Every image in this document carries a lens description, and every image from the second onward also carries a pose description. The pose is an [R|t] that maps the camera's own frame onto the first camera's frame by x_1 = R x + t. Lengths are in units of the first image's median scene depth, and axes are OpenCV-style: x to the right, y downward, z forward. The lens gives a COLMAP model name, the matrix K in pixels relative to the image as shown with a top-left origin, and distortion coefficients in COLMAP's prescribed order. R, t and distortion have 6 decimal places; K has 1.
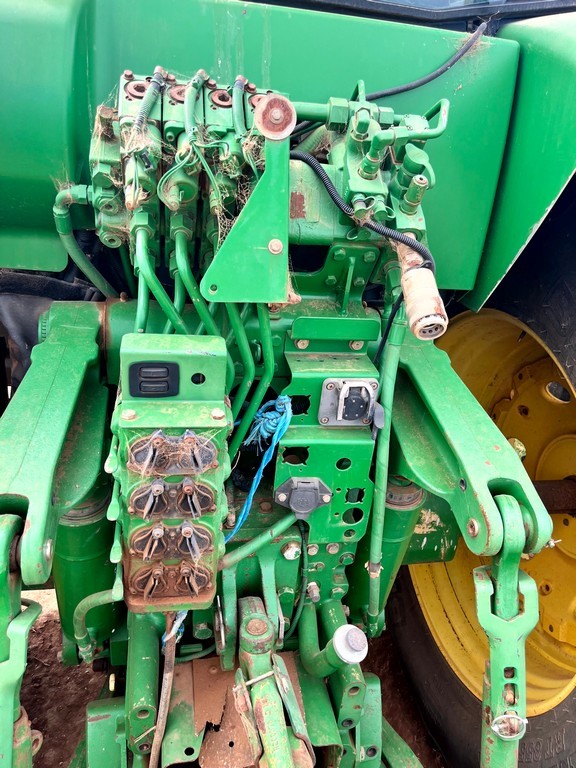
lens RADIAL K [[587.0, 0, 288.3], [0, 587.0, 386.8], [0, 0, 1]] dist [0.059651, -0.082676]
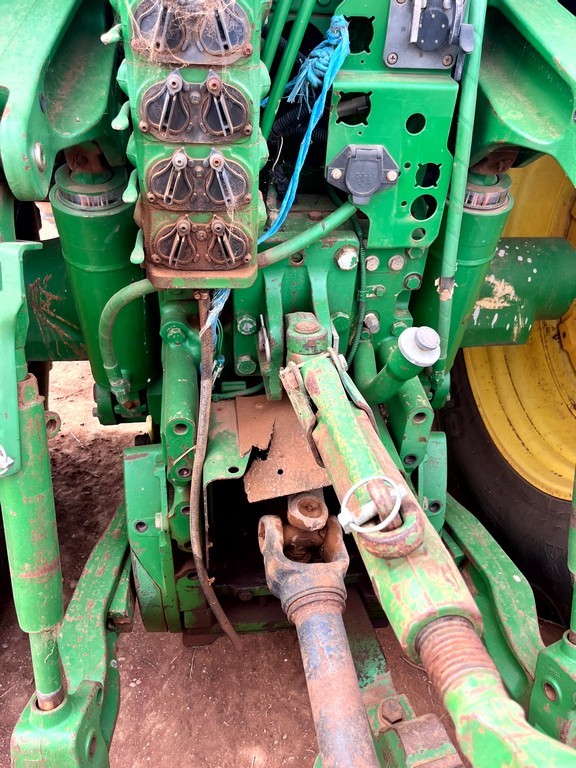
lens RADIAL K [[587.0, 0, 288.7], [0, 587.0, 387.6], [0, 0, 1]] dist [0.059651, -0.082676]
pose [[0.997044, -0.004696, -0.076685, -0.015447], [0.017955, 0.984732, 0.173147, 0.350161], [0.074701, -0.174012, 0.981906, 0.162672]]
